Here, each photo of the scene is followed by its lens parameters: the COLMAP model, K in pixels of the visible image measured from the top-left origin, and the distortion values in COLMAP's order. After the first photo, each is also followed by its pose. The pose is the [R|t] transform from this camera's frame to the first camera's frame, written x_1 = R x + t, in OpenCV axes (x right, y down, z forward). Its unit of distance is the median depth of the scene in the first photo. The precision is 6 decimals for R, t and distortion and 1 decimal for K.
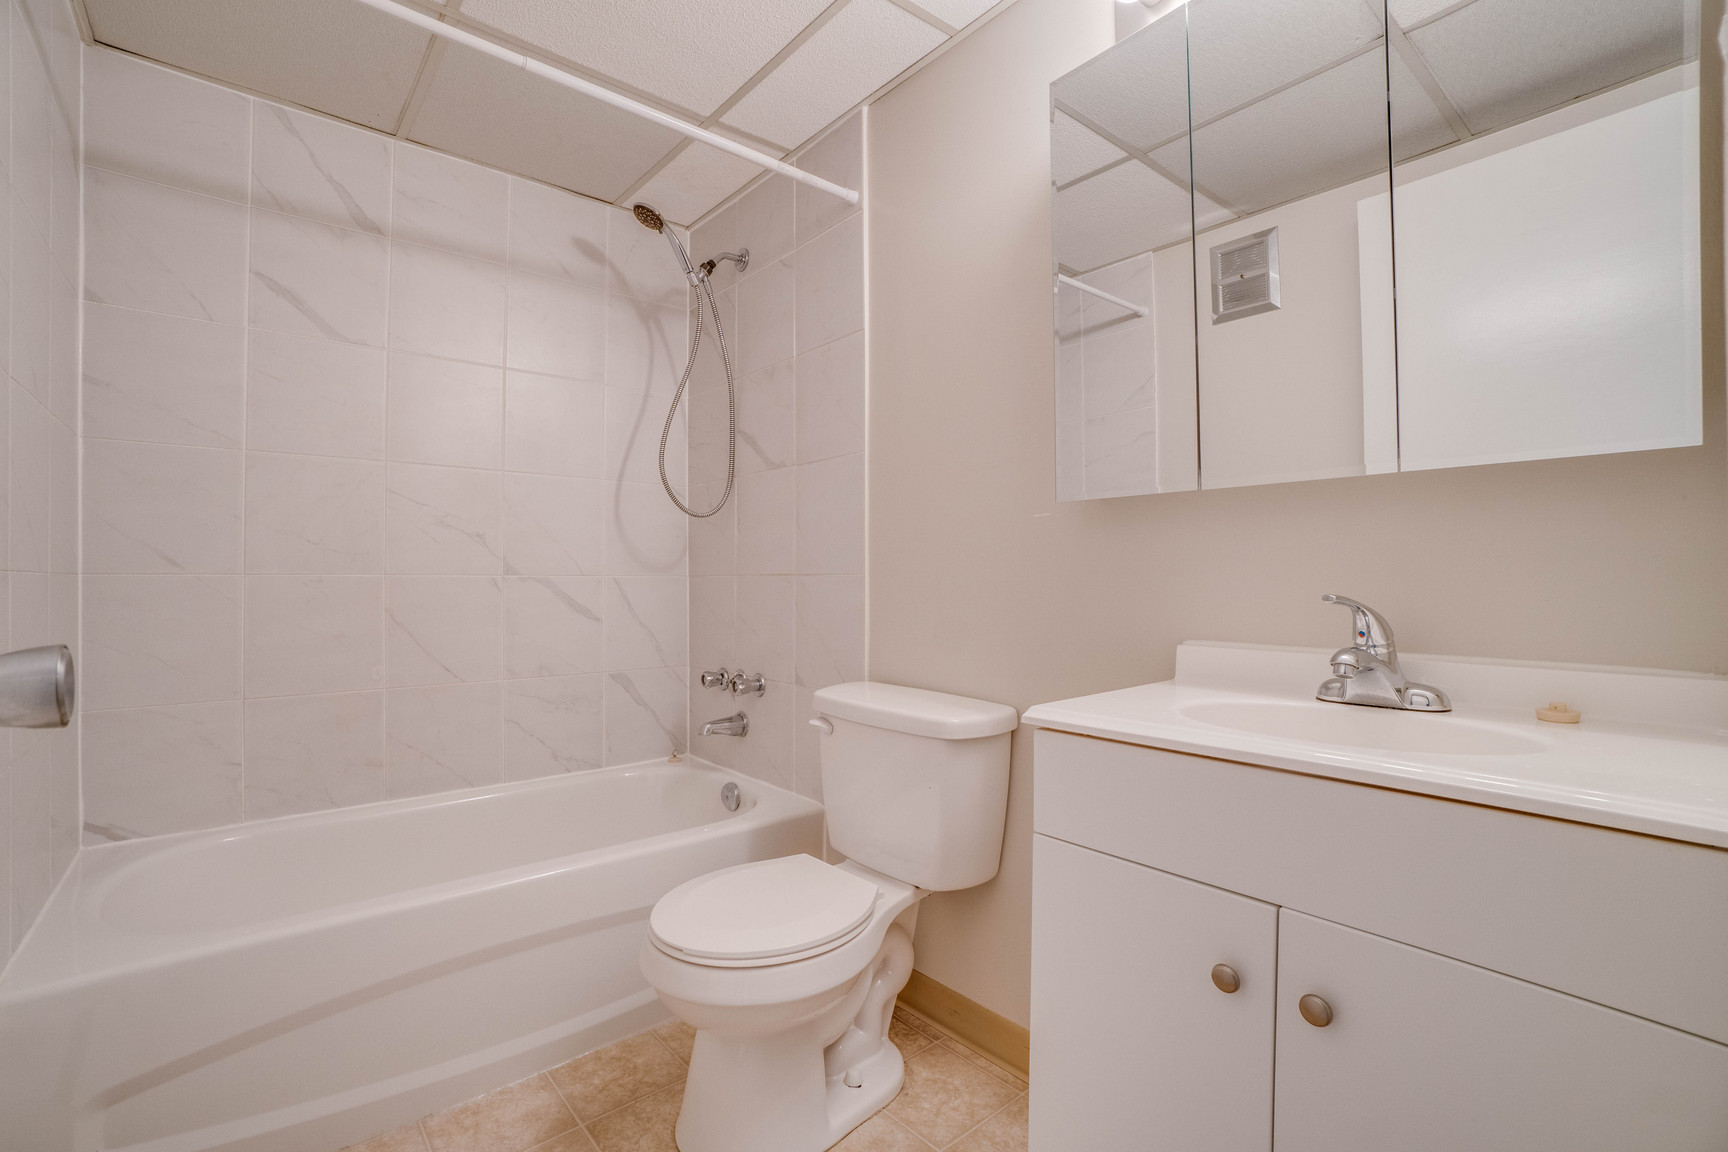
lens RADIAL K [[814.5, 0, 864.0], [0, 814.5, 576.0], [0, 0, 1]] dist [-0.045058, 0.011469]
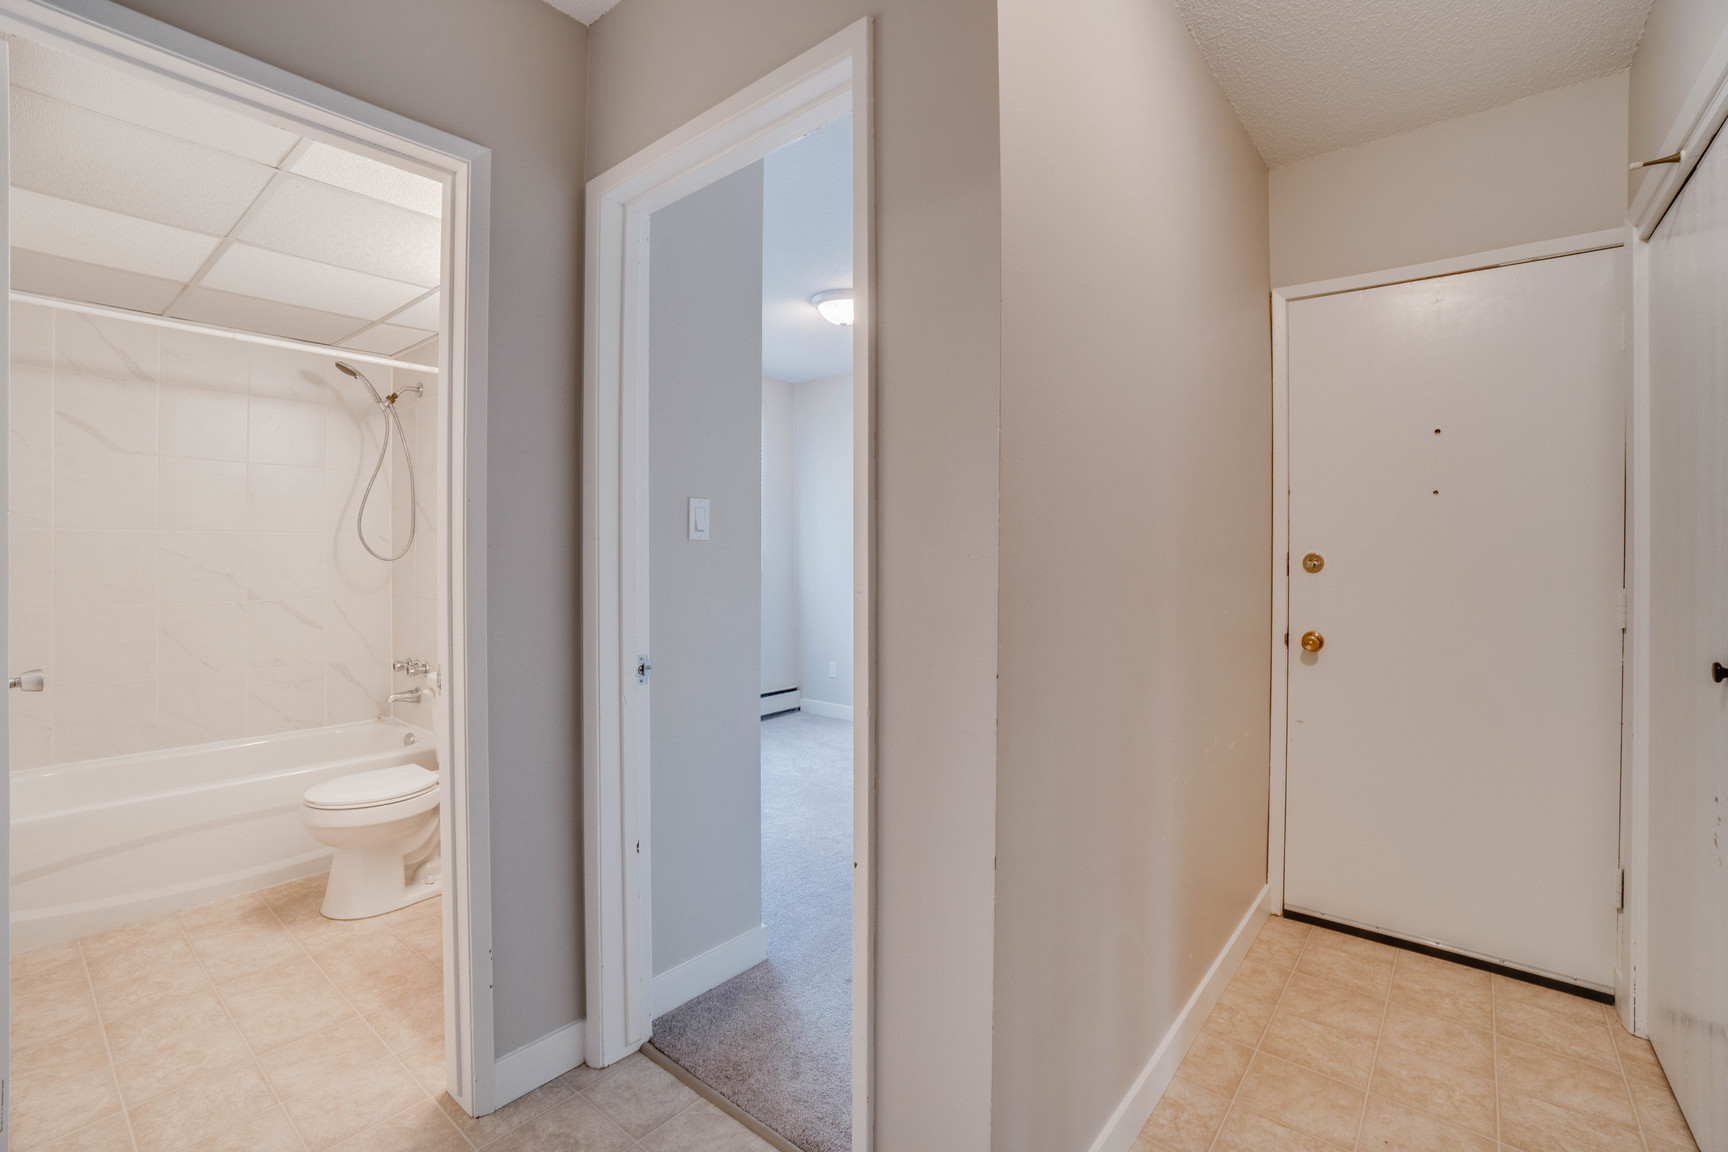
lens RADIAL K [[773.4, 0, 842.6], [0, 773.4, 563.7], [0, 0, 1]] dist [-0.065742, 0.023071]
pose [[0.983417, 0.000242, 0.181358, 0.383936], [-0.001652, 0.999970, 0.007625, -0.079612], [-0.181350, -0.007798, 0.983388, -0.562778]]
